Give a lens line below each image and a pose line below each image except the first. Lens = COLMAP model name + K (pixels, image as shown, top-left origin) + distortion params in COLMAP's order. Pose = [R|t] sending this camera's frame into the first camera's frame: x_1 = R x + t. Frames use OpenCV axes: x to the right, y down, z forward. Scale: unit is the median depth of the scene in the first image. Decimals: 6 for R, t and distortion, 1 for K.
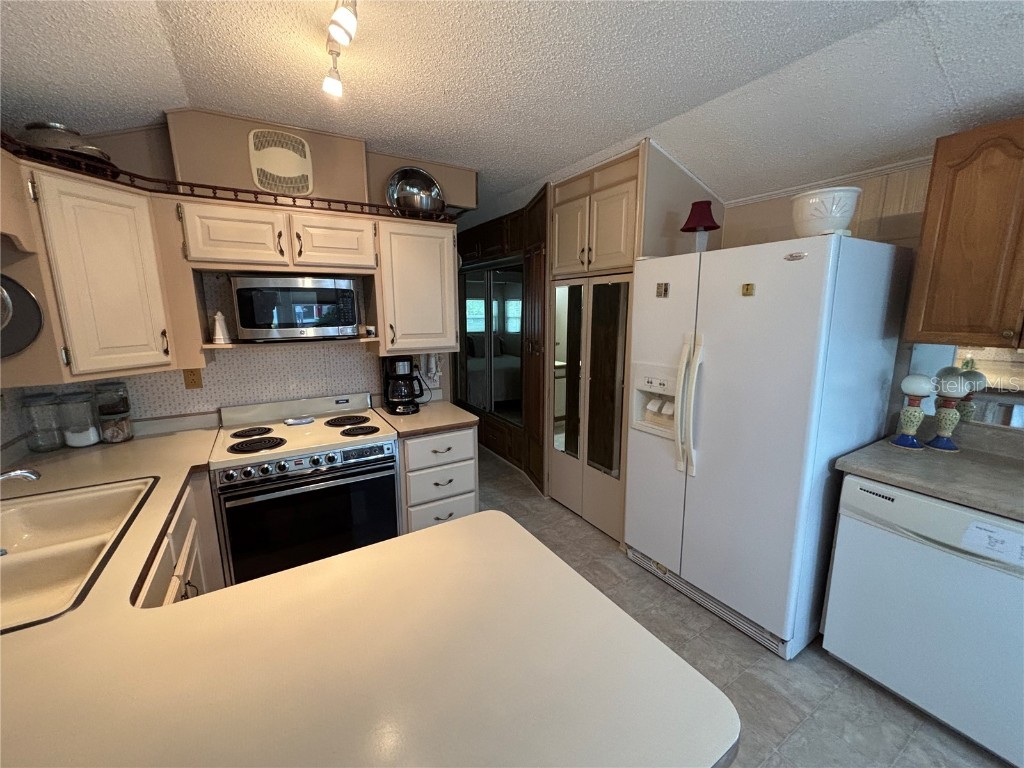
lens RADIAL K [[406.1, 0, 512.0], [0, 406.1, 384.0], [0, 0, 1]] dist [-0.002124, -0.000103]
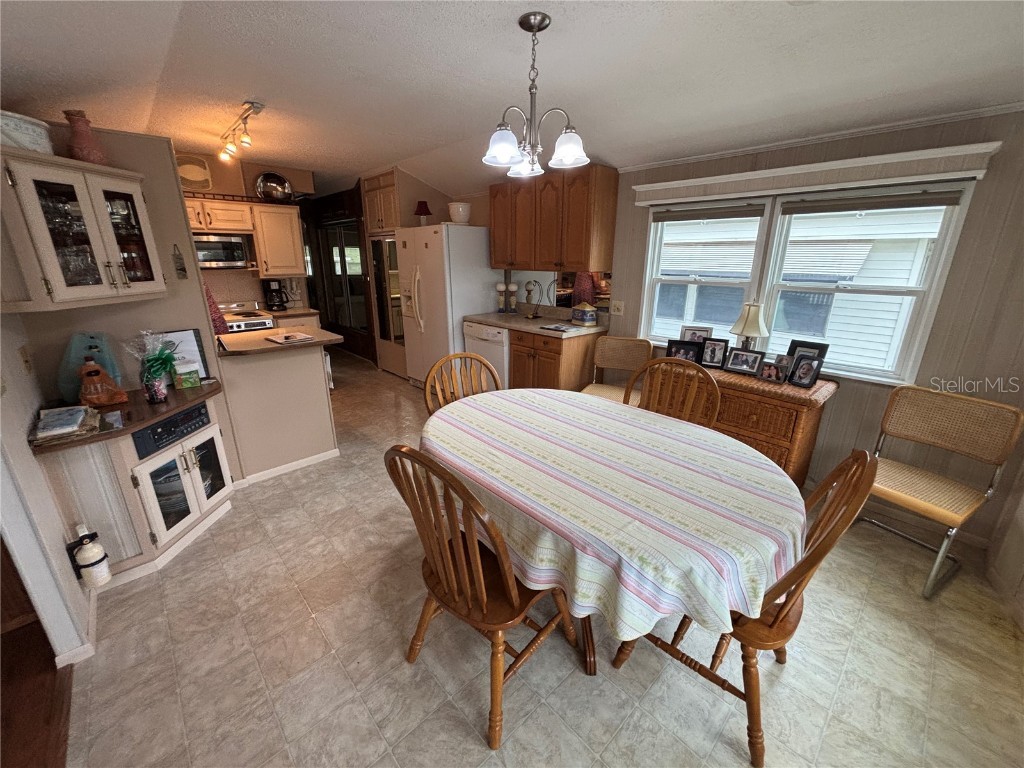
lens RADIAL K [[408.2, 0, 506.5], [0, 408.2, 383.7], [0, 0, 1]] dist [-0.014095, 0.000044]
pose [[0.978763, -0.051064, 0.198536, 0.425926], [0.027095, 0.992207, 0.121620, 0.234881], [-0.203199, -0.113658, 0.972518, -1.207718]]
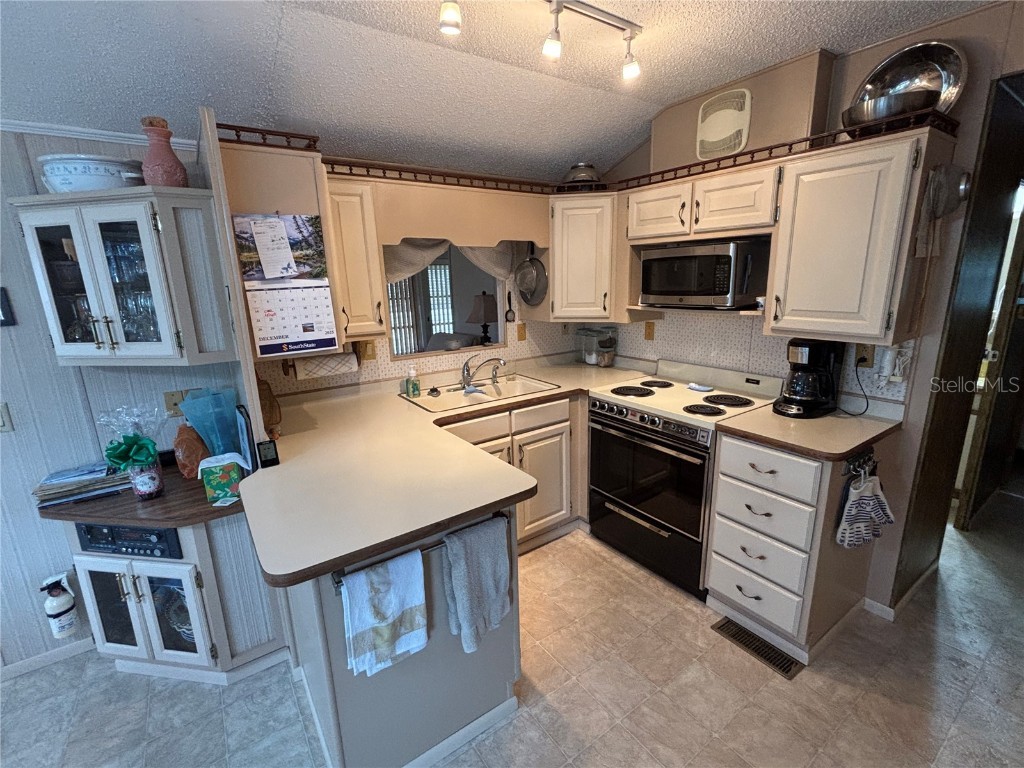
lens RADIAL K [[462.4, 0, 512.0], [0, 462.4, 384.0], [0, 0, 1]] dist [-0.001619, -0.000363]
pose [[0.080585, 0.234927, -0.968667, 0.608985], [-0.153092, 0.963213, 0.220869, -0.109746], [0.984921, 0.130497, 0.113586, 0.446167]]
